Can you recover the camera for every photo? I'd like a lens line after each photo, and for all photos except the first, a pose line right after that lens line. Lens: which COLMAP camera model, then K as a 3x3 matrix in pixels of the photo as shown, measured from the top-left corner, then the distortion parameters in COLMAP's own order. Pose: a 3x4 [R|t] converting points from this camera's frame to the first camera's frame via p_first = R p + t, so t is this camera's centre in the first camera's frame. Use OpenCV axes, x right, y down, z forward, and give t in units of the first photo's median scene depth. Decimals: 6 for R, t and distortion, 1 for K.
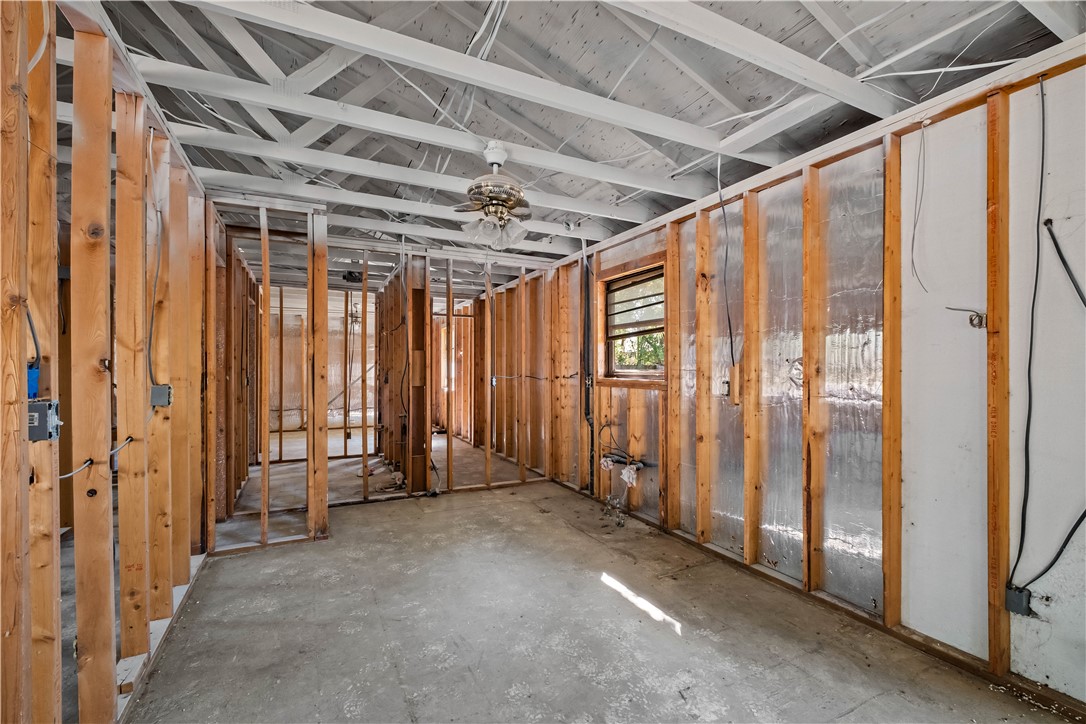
lens RADIAL K [[466.6, 0, 533.6], [0, 466.6, 370.0], [0, 0, 1]] dist [-0.028416, 0.000279]
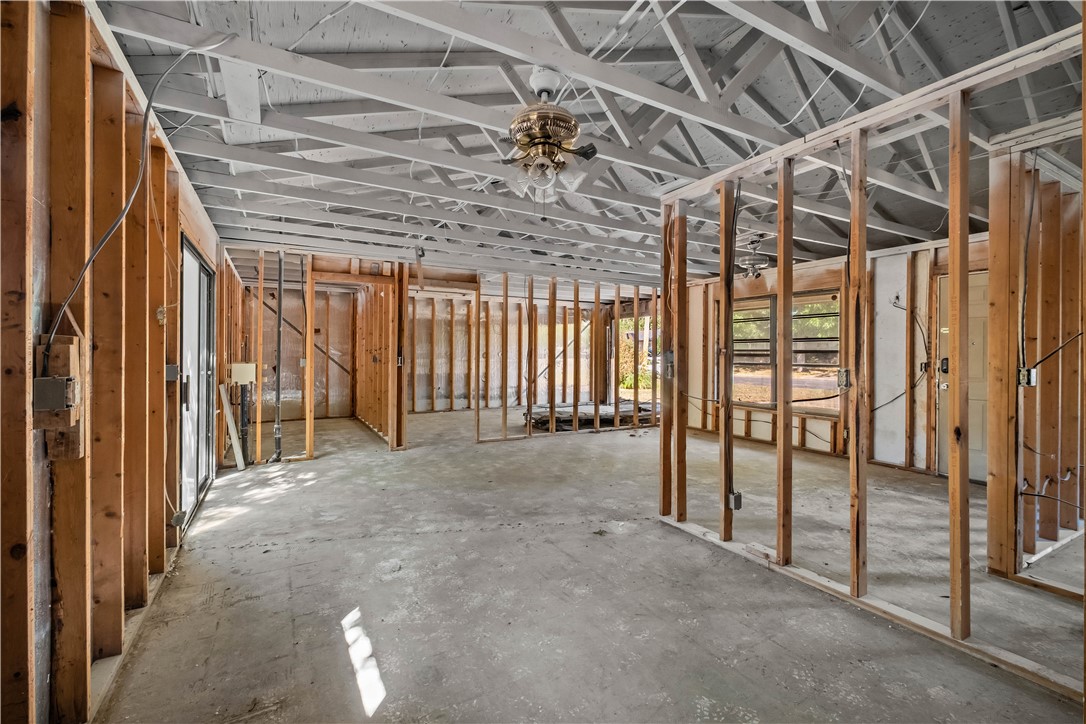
lens RADIAL K [[469.5, 0, 541.4], [0, 469.5, 350.9], [0, 0, 1]] dist [-0.017574, -0.000311]
pose [[-0.997532, -0.005808, -0.069974, -0.022255], [-0.005389, 0.999966, -0.006168, 0.001308], [0.070008, -0.005776, -0.997530, 2.043287]]
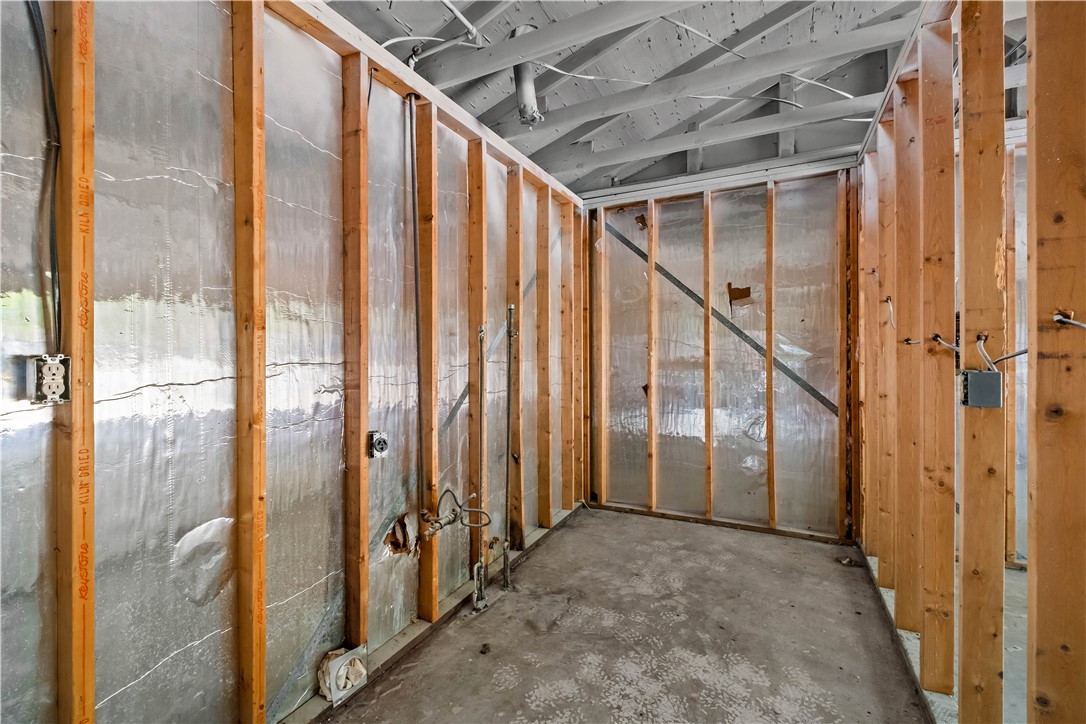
lens RADIAL K [[469.5, 0, 541.4], [0, 469.5, 350.9], [0, 0, 1]] dist [-0.017574, -0.000311]
pose [[-0.615057, -0.000153, 0.788483, 0.807864], [0.003783, 0.999988, 0.003146, -0.006300], [-0.788473, 0.004917, -0.615049, -0.595162]]
